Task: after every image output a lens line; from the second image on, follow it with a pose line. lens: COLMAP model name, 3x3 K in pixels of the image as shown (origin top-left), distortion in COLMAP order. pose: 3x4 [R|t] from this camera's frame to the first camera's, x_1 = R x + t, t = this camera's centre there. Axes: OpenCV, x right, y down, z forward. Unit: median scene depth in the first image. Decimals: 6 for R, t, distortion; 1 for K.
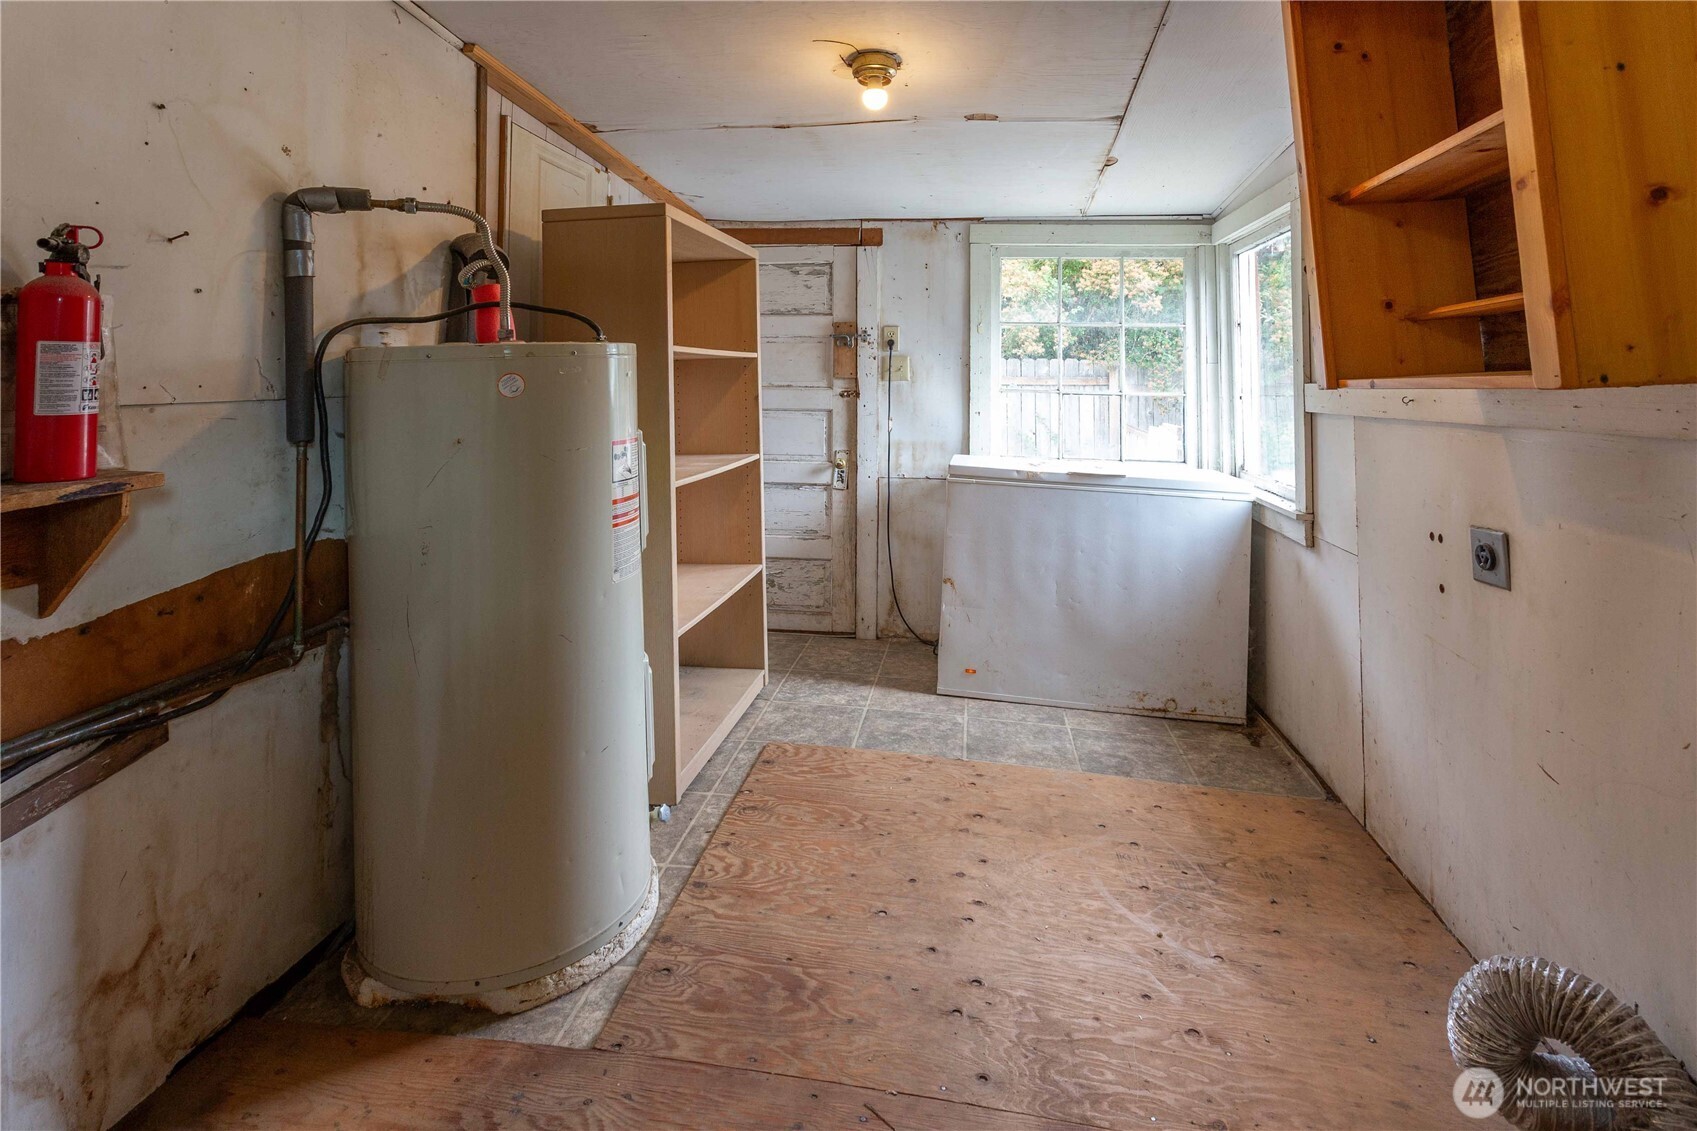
lens RADIAL K [[863.7, 0, 851.1], [0, 863.7, 344.6], [0, 0, 1]] dist [-0.002356, 0.000588]
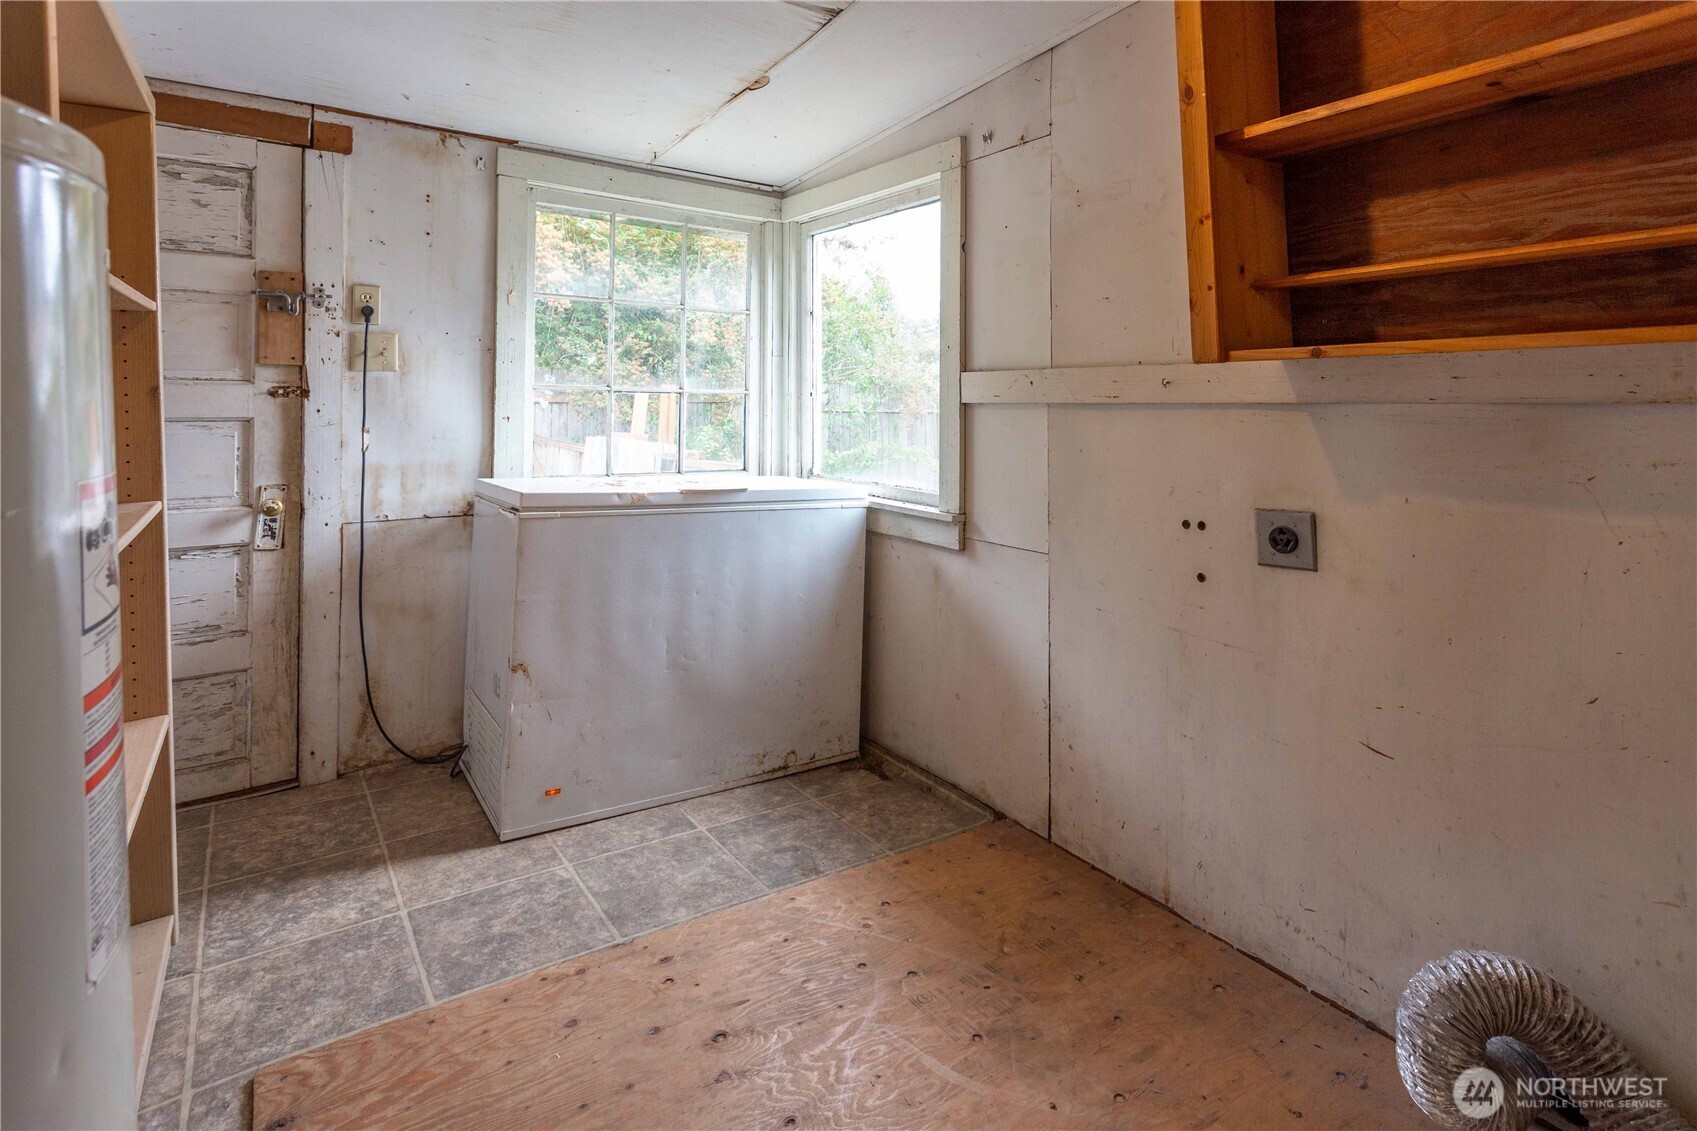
lens RADIAL K [[867.5, 0, 846.3], [0, 867.5, 394.5], [0, 0, 1]] dist [0.001147, 0.000613]
pose [[0.733349, -0.000456, 0.679853, -0.134348], [-0.025700, 0.999266, 0.028392, 0.033364], [-0.679367, -0.038293, 0.732799, 0.300562]]
